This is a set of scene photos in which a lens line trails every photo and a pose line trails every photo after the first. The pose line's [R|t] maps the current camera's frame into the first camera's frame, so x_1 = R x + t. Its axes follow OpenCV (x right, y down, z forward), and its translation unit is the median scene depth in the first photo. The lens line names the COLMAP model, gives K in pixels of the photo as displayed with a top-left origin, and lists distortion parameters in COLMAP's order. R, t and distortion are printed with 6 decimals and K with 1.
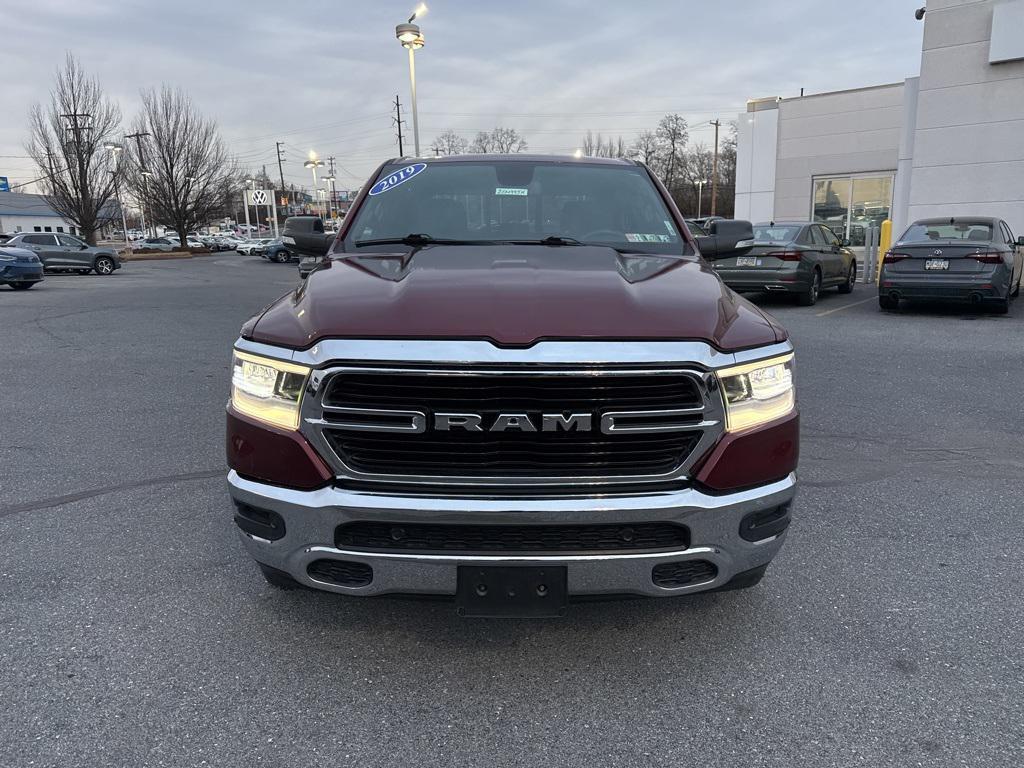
lens RADIAL K [[724.4, 0, 506.6], [0, 724.4, 381.3], [0, 0, 1]] dist [0.040093, -0.047575]
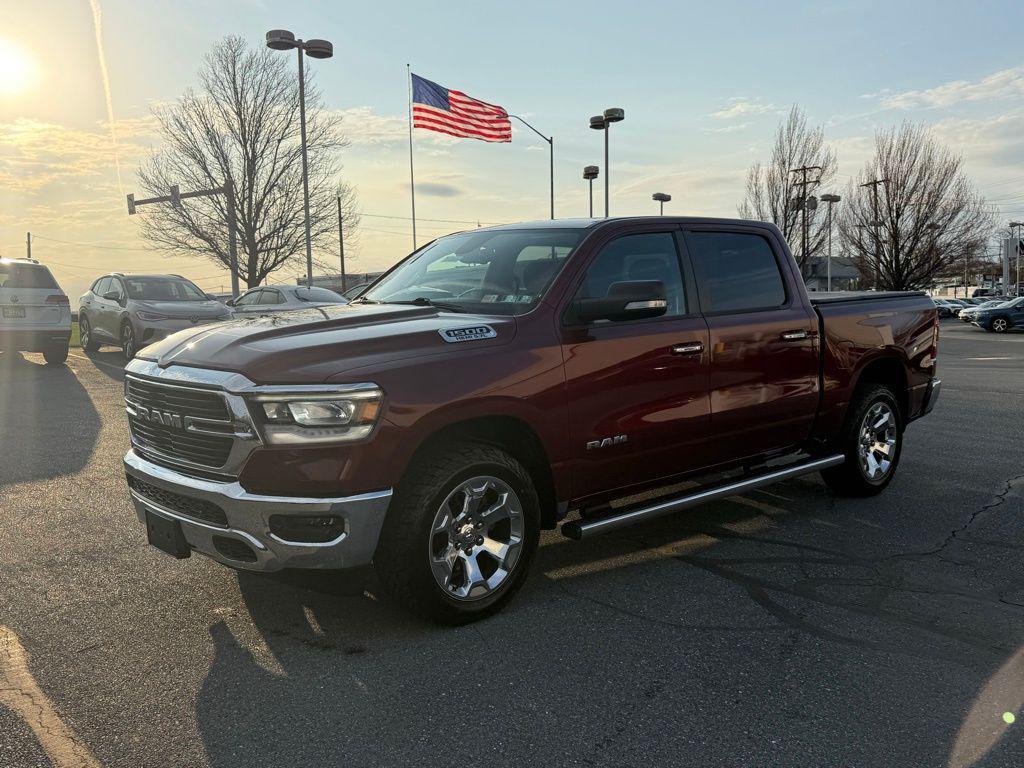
lens RADIAL K [[900.1, 0, 520.2], [0, 900.1, 398.8], [0, 0, 1]] dist [0.146142, -0.284131]
pose [[0.653750, 0.082710, -0.752176, 0.086060], [-0.147870, 0.988809, -0.019790, -0.002504], [0.742122, 0.124161, 0.658665, 0.011225]]
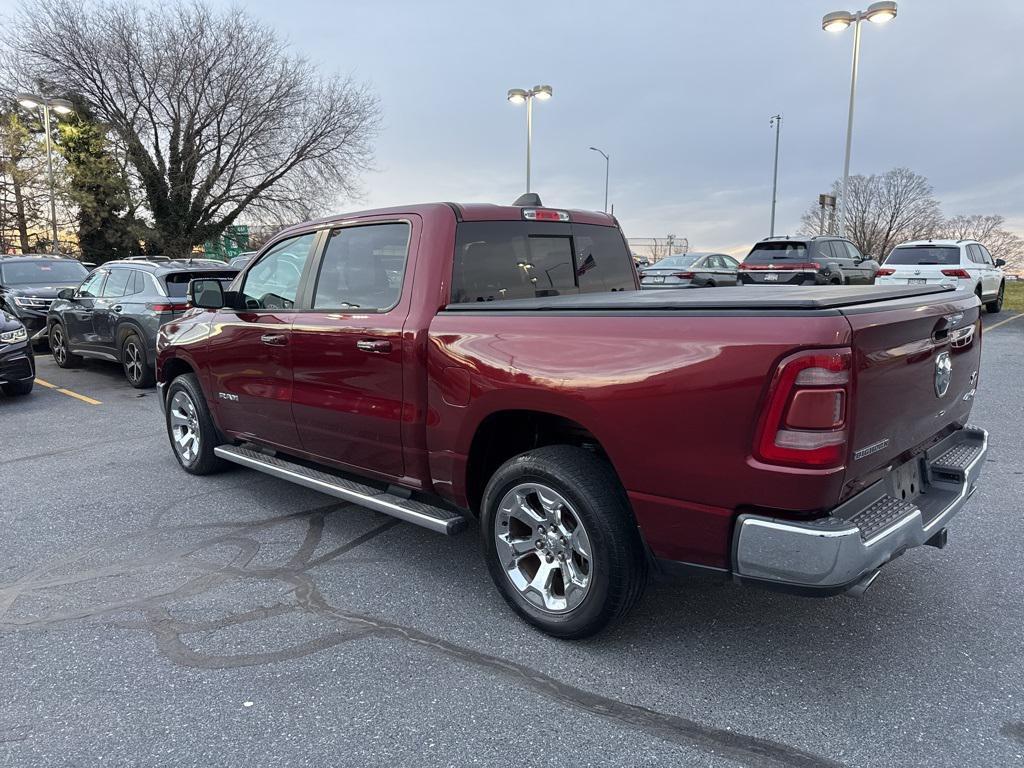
lens RADIAL K [[724.4, 0, 506.6], [0, 724.4, 381.3], [0, 0, 1]] dist [0.040093, -0.047575]
pose [[-0.700674, 0.119457, -0.703410, 0.066347], [-0.128144, 0.948783, 0.288773, -0.037715], [0.701880, 0.292473, -0.649480, 0.174510]]
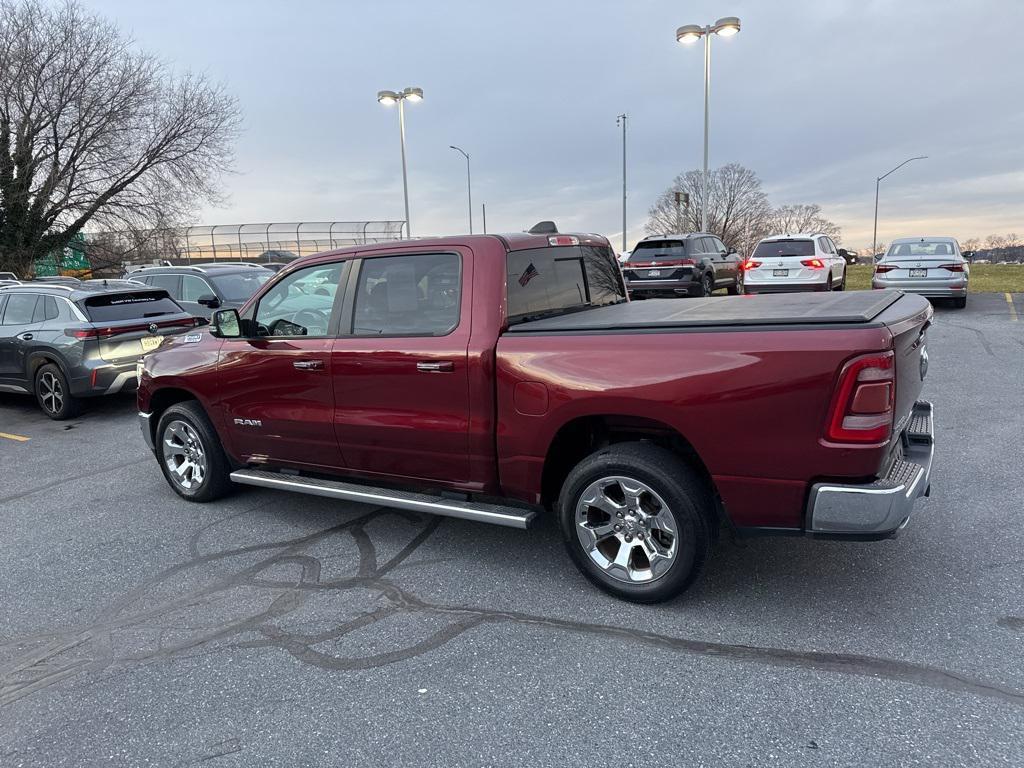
lens RADIAL K [[722.6, 0, 512.0], [0, 722.6, 384.0], [0, 0, 1]] dist [0.064619, -0.100905]
pose [[-0.542992, 0.168171, -0.822726, 0.086733], [-0.117493, 0.954889, 0.272730, -0.039468], [0.831477, 0.244755, -0.498739, 0.163786]]
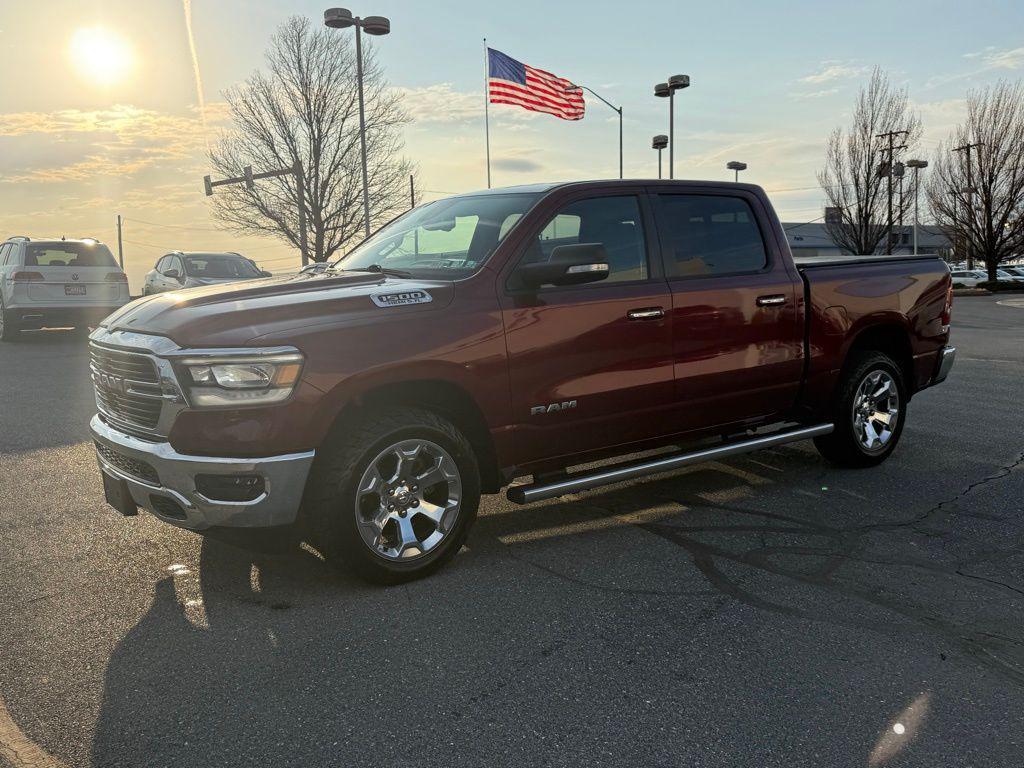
lens RADIAL K [[900.5, 0, 513.6], [0, 900.5, 402.7], [0, 0, 1]] dist [0.147708, -0.293371]
pose [[0.579447, 0.106131, -0.808070, 0.094880], [-0.147728, 0.988739, 0.023928, -0.003371], [0.801510, 0.105509, 0.588600, 0.021741]]
